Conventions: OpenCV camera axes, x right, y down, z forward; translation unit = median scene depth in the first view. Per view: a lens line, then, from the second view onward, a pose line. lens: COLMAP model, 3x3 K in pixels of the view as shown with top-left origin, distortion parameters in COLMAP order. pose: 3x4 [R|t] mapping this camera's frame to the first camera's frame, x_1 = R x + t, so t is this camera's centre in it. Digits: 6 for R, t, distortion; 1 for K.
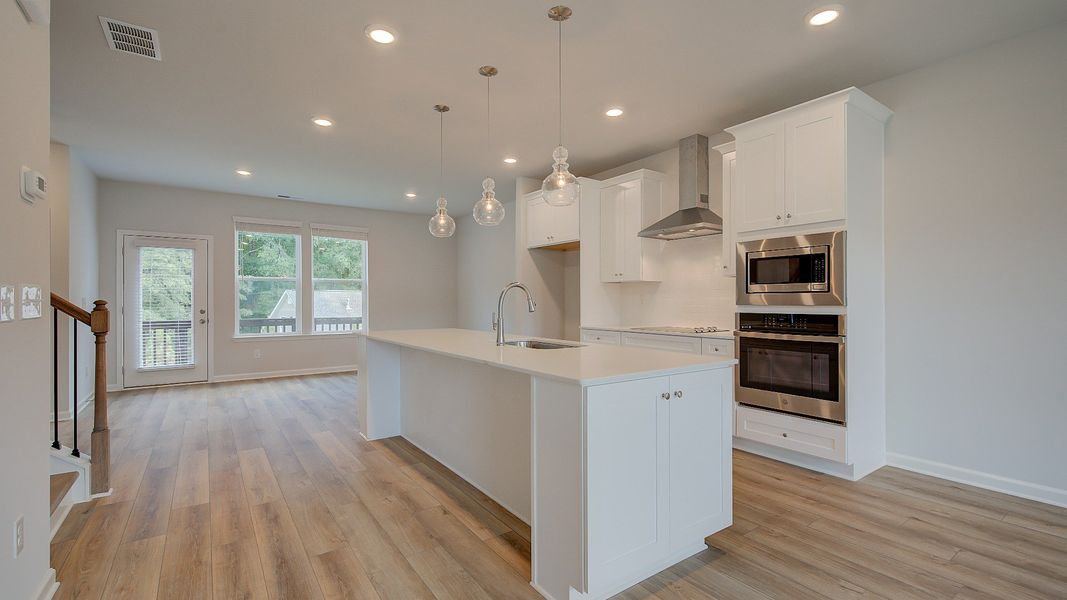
lens RADIAL K [[467.3, 0, 533.5], [0, 467.3, 300.2], [0, 0, 1]] dist [0.002577, -0.000755]
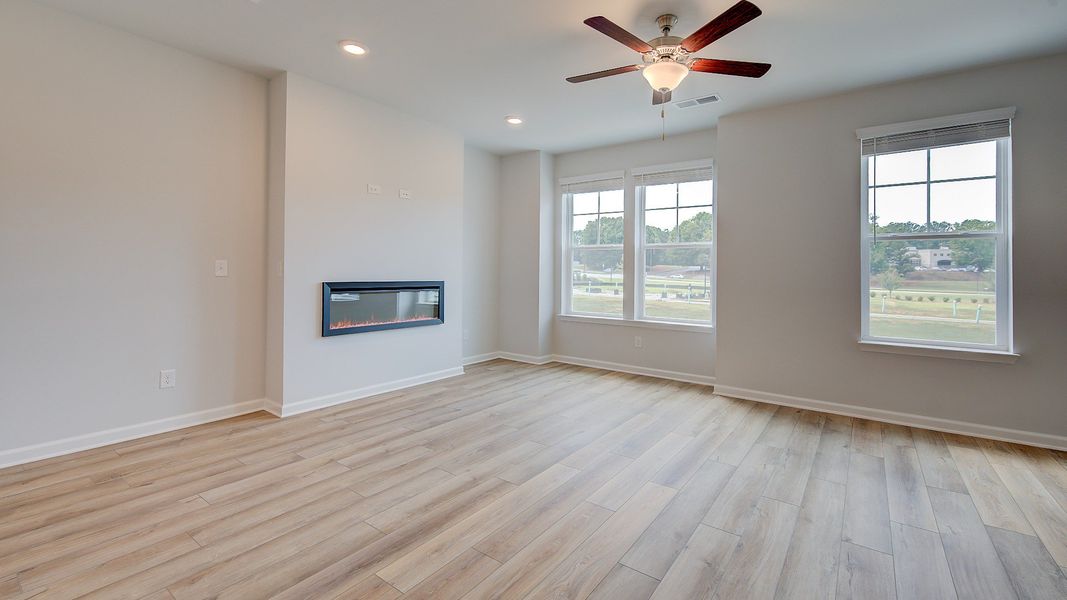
lens RADIAL K [[440.3, 0, 552.5], [0, 440.3, 264.0], [0, 0, 1]] dist [0.003309, -0.001520]
pose [[-0.329457, 0.015944, 0.944036, -0.149350], [-0.013115, 0.999684, -0.021461, 0.004720], [-0.944080, -0.019452, -0.329143, 0.179843]]
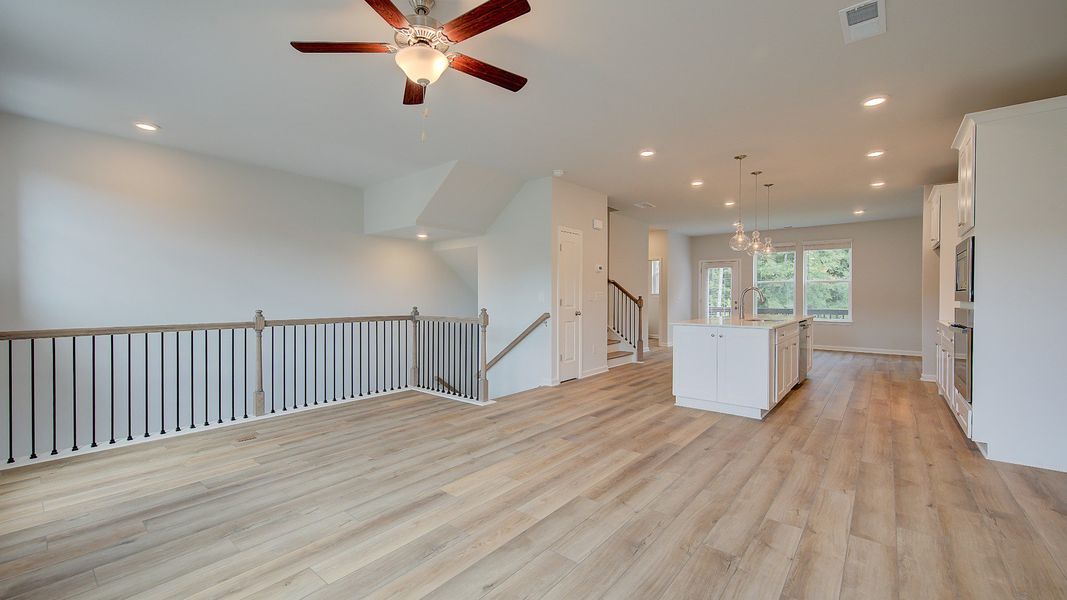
lens RADIAL K [[425.6, 0, 549.9], [0, 425.6, 304.2], [0, 0, 1]] dist [0.009375, -0.000881]
pose [[0.299469, 0.021367, -0.953867, 1.247381], [-0.000837, 0.999755, 0.022132, -0.006489], [0.954106, -0.005829, 0.299414, -0.284299]]
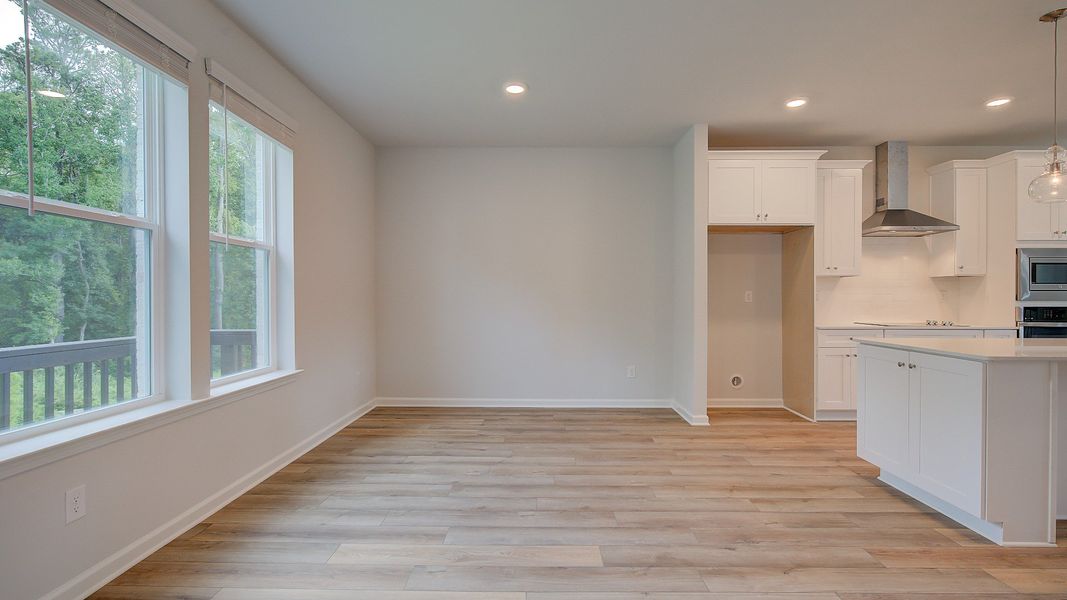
lens RADIAL K [[488.2, 0, 528.9], [0, 488.2, 300.1], [0, 0, 1]] dist [-0.006186, 0.000855]
pose [[0.586101, -0.004987, 0.810223, -1.425571], [-0.002192, 0.999968, 0.007740, 0.003814], [-0.810235, -0.006312, 0.586071, 1.402941]]
